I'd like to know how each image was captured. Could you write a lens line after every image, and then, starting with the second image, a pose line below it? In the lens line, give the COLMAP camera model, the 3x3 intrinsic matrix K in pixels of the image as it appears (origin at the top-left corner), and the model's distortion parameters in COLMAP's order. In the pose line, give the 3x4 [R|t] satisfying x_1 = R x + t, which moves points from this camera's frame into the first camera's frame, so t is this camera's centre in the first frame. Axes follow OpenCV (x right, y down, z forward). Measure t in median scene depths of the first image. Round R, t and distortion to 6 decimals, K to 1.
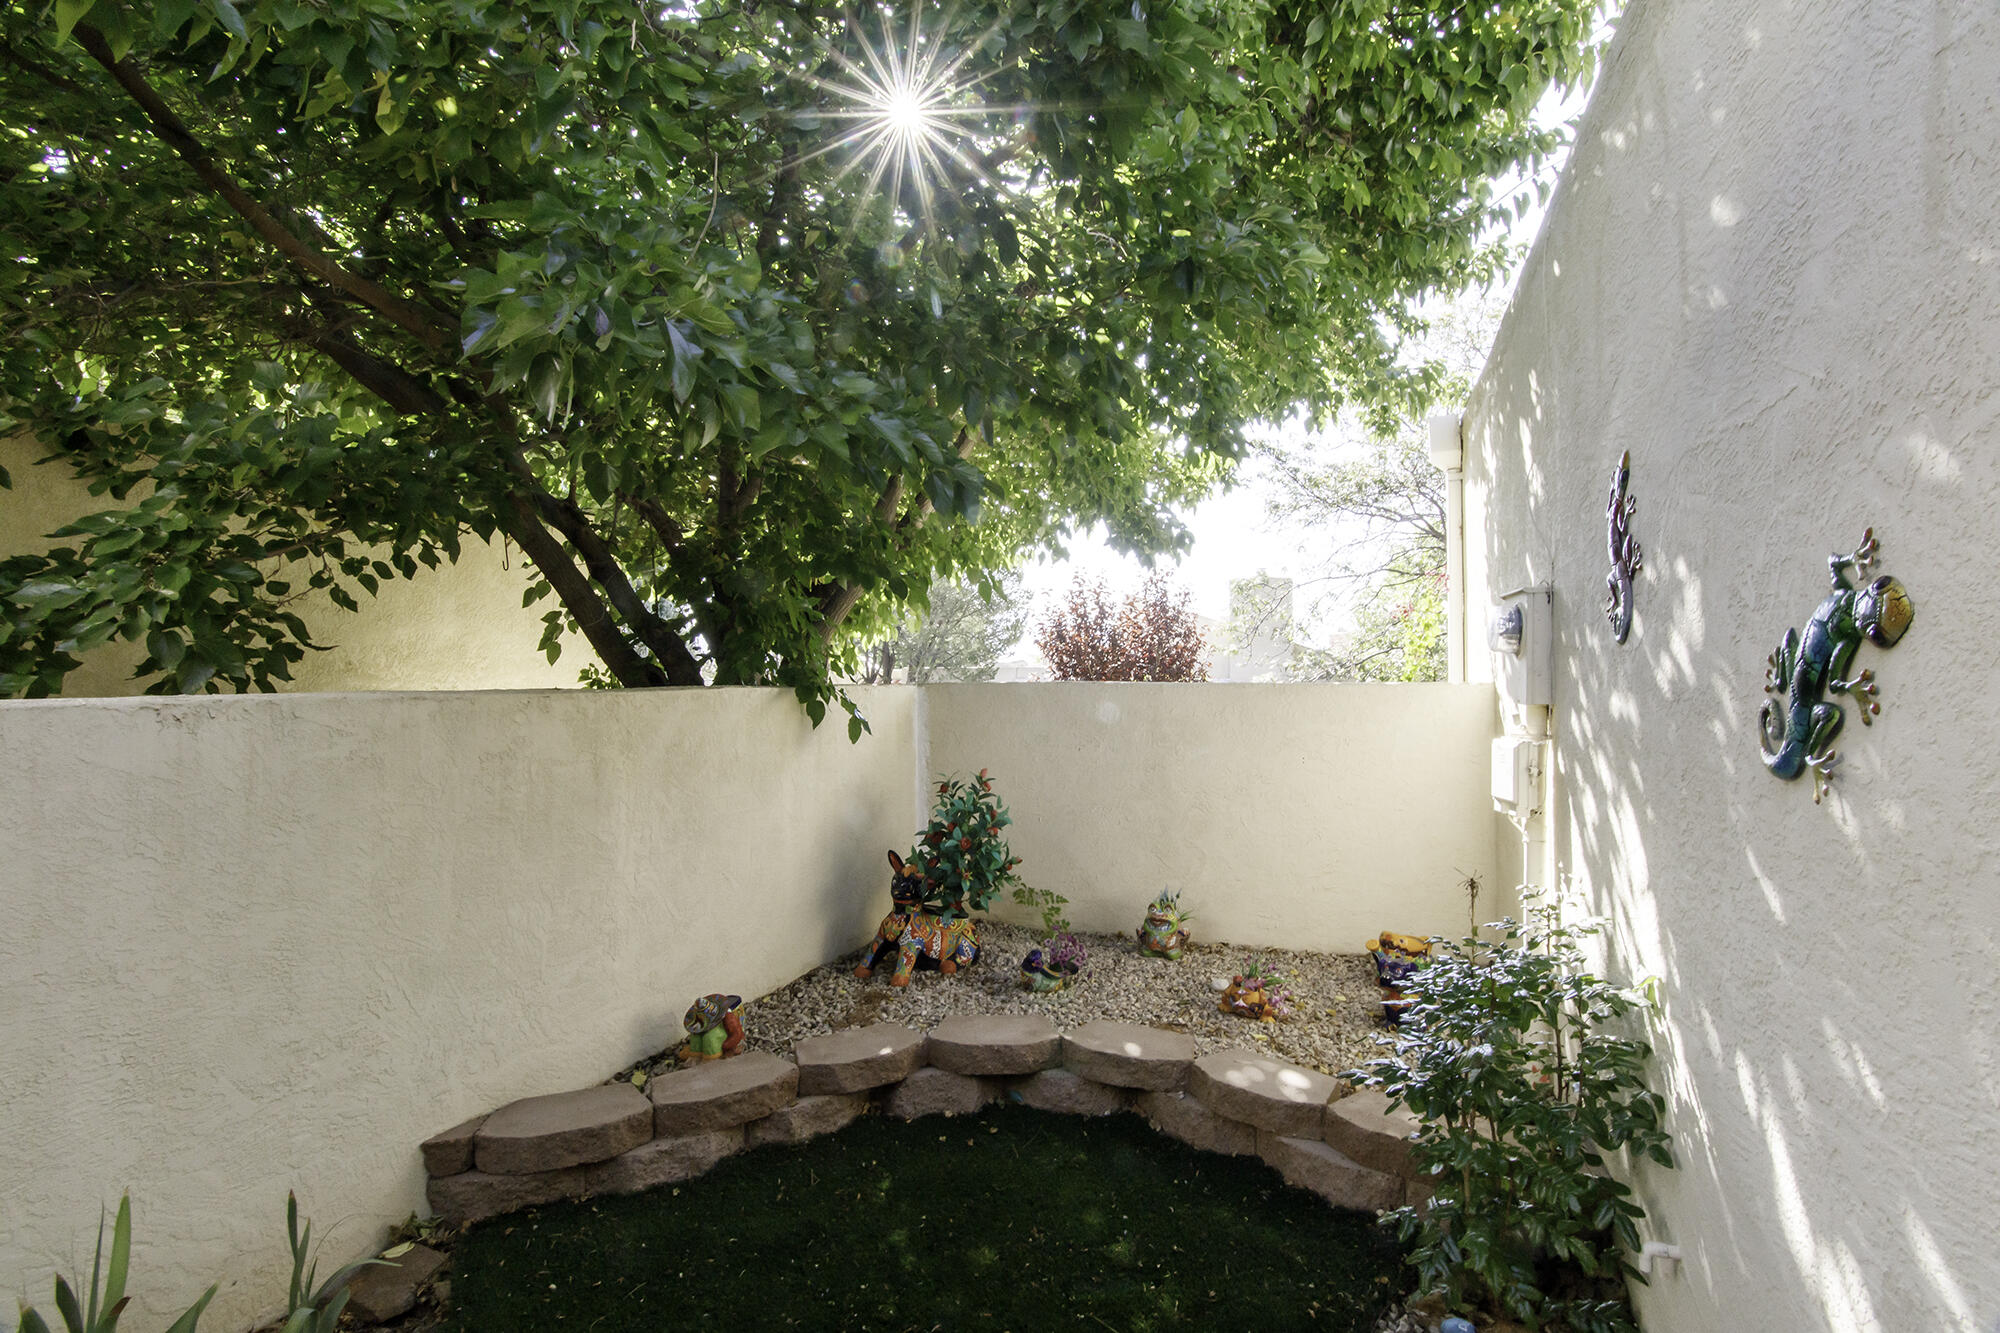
lens RADIAL K [[943.1, 0, 997.3], [0, 943.1, 692.8], [0, 0, 1]] dist [0.001475, -0.000550]
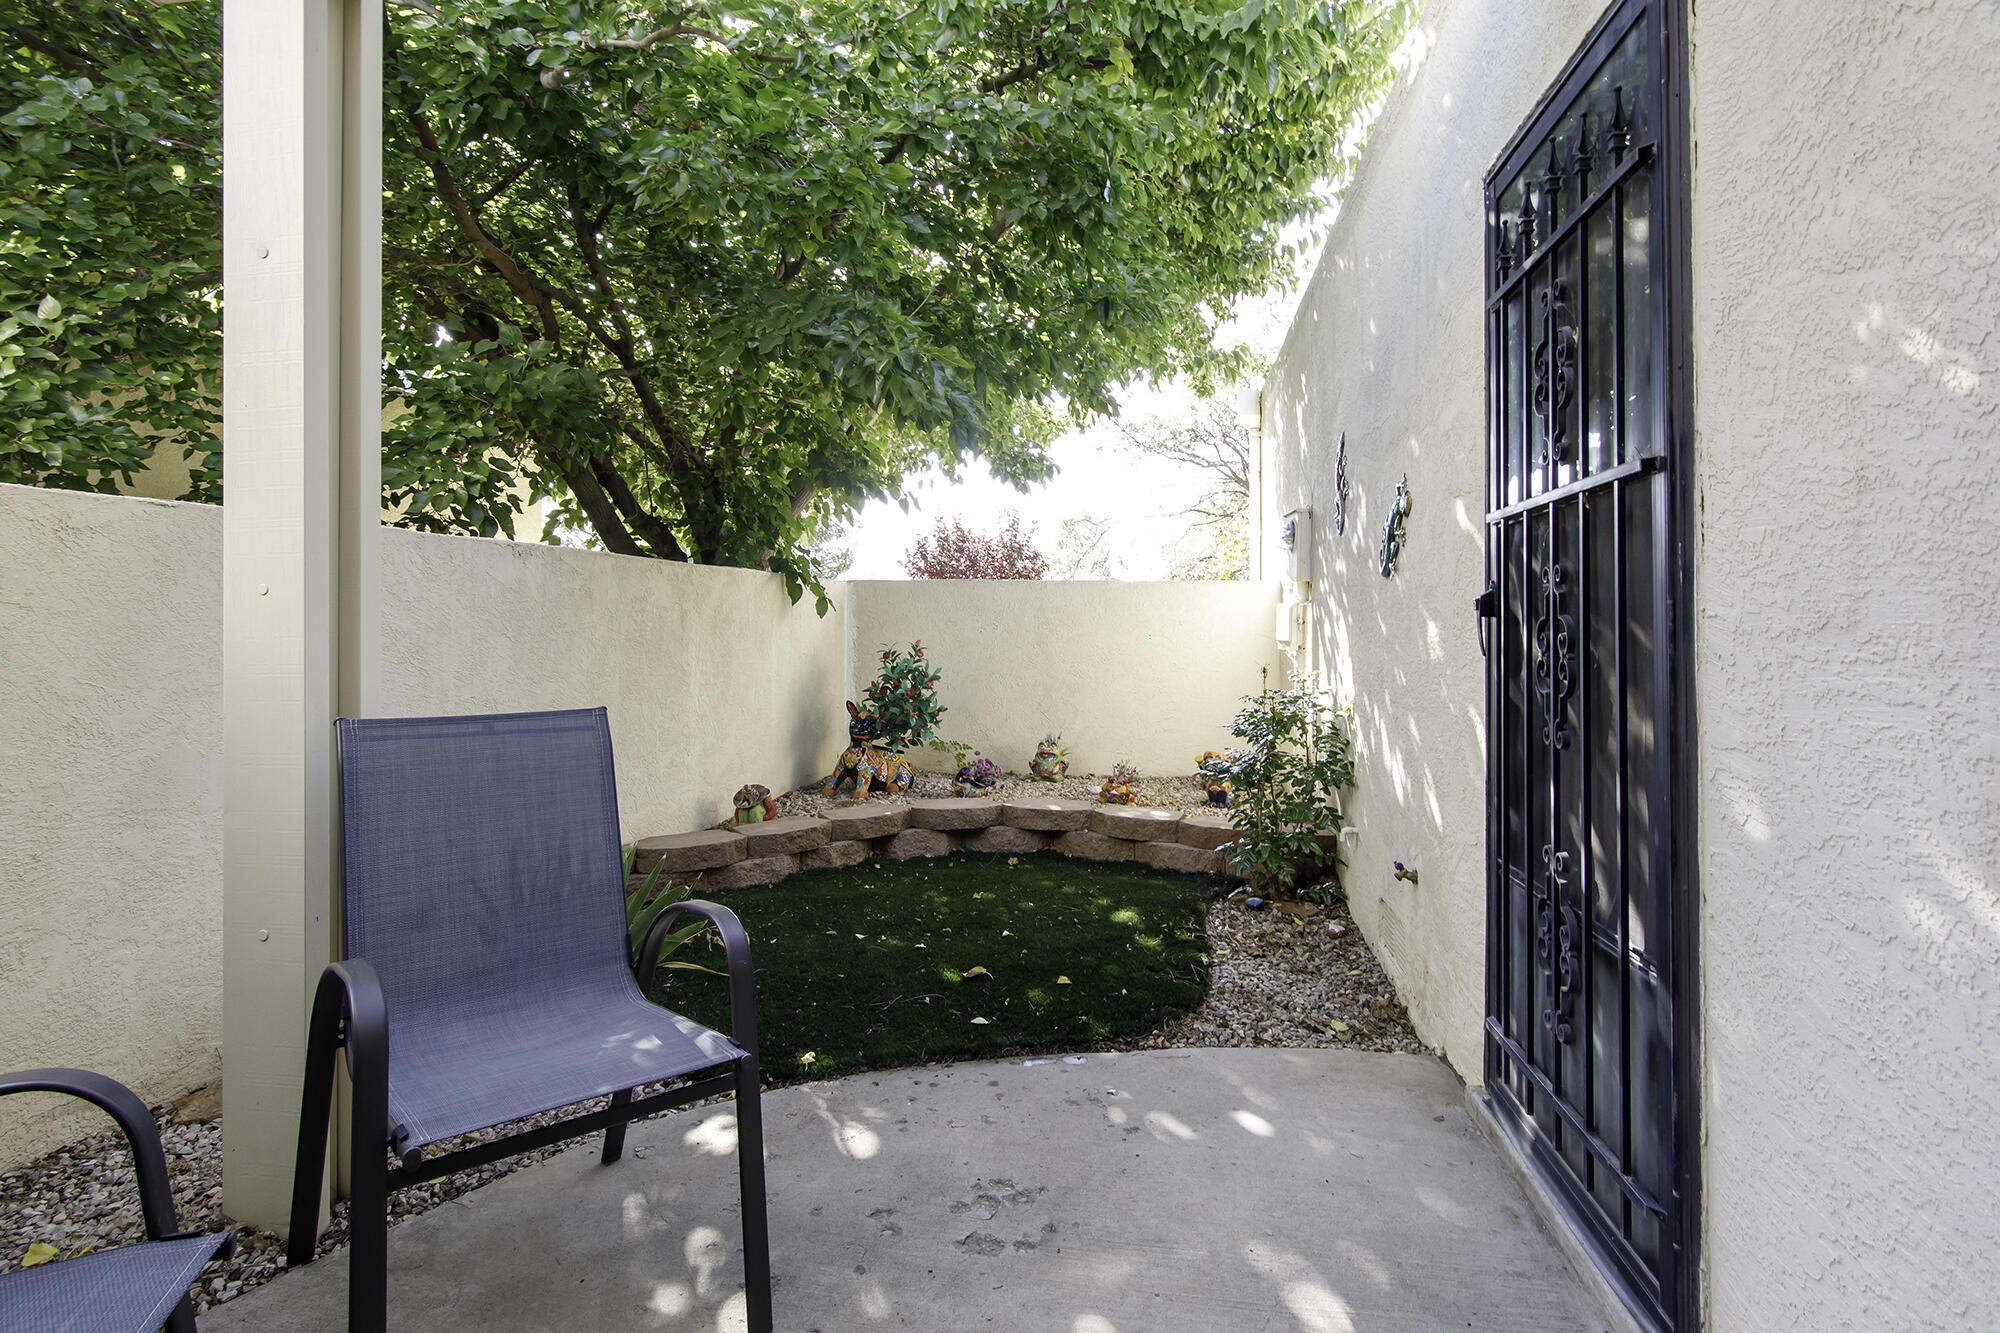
lens RADIAL K [[999.1, 0, 961.2], [0, 999.1, 629.9], [0, 0, 1]] dist [-0.000304, 0.000615]
pose [[0.985631, 0.013644, 0.168358, -0.211890], [-0.012775, 0.999899, -0.006243, 0.083181], [-0.168427, 0.004003, 0.985706, -0.426553]]
